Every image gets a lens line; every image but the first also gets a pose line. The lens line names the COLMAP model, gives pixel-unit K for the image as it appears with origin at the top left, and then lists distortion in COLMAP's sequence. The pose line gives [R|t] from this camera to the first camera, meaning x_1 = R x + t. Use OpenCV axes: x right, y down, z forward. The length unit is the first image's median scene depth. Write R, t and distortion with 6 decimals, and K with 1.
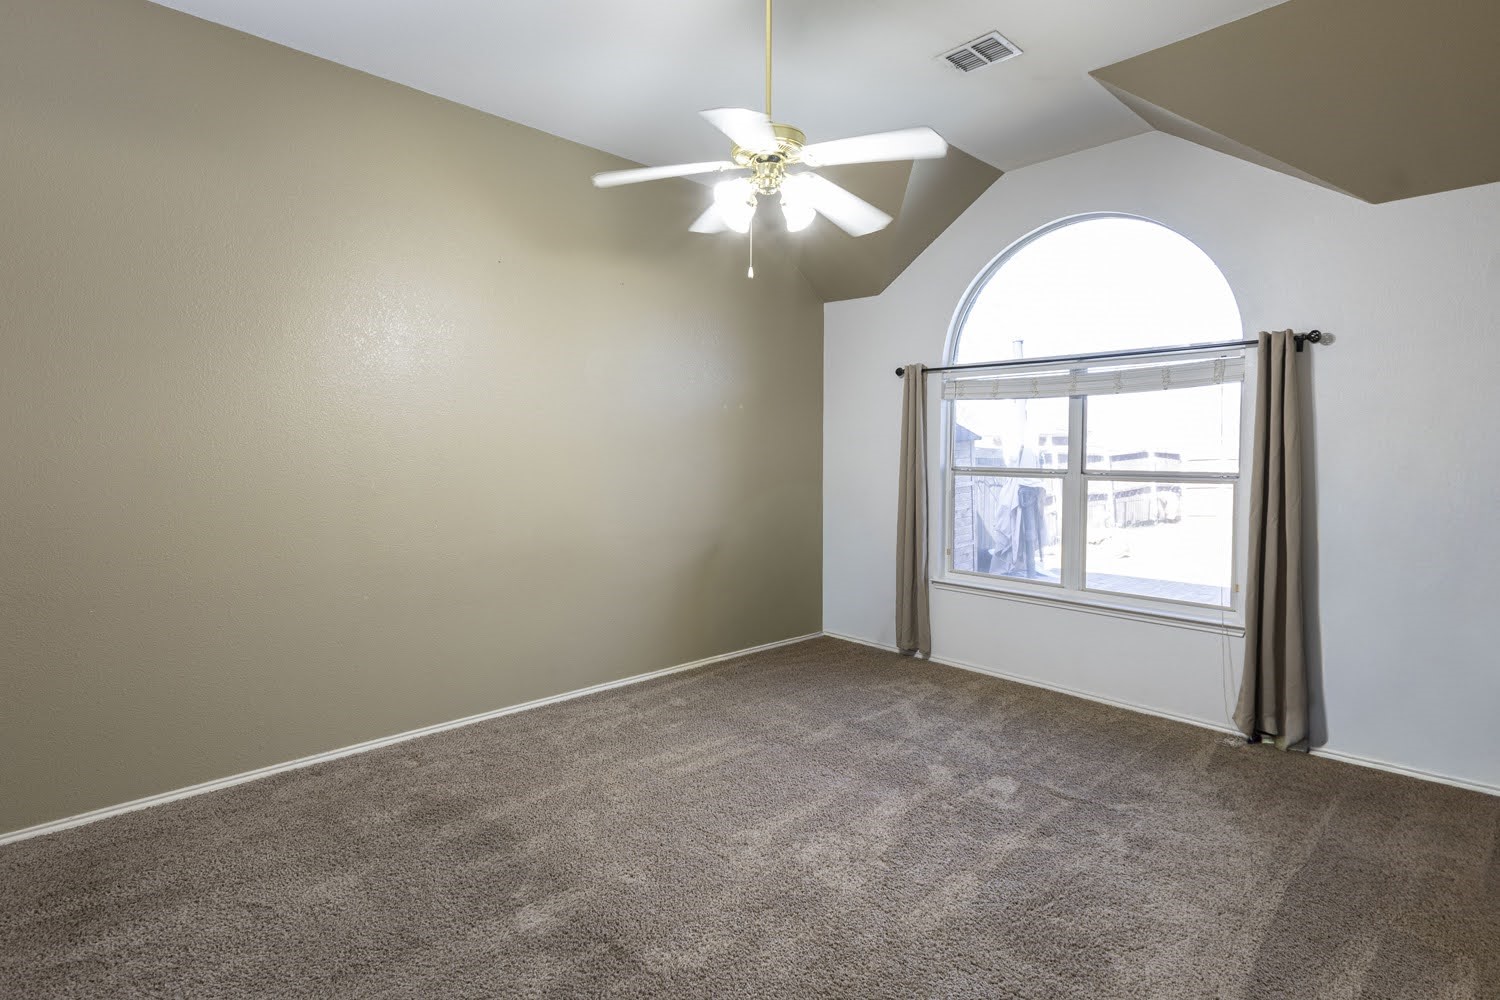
lens RADIAL K [[739.6, 0, 748.9], [0, 739.6, 475.6], [0, 0, 1]] dist [-0.000224, 0.000859]
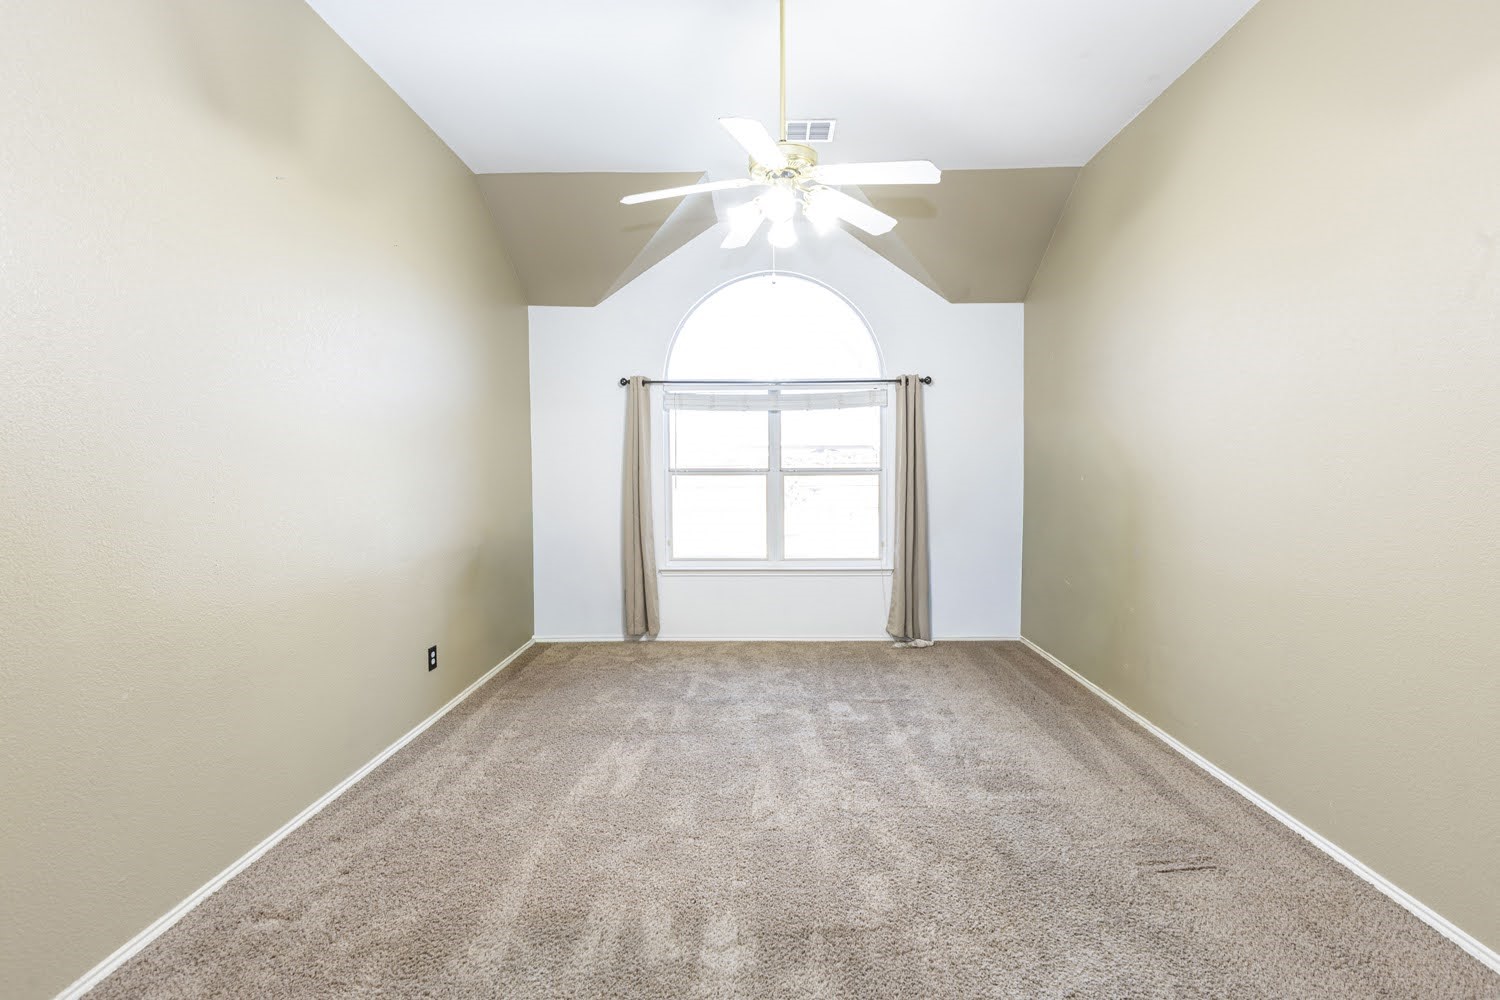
lens RADIAL K [[671.8, 0, 750.0], [0, 671.8, 500.0], [0, 0, 1]] dist [-0.000083, 0.000279]
pose [[0.693483, -0.047968, 0.718874, -0.469140], [0.034083, 0.998848, 0.033771, 0.006866], [-0.719666, 0.001082, 0.694319, 0.229514]]
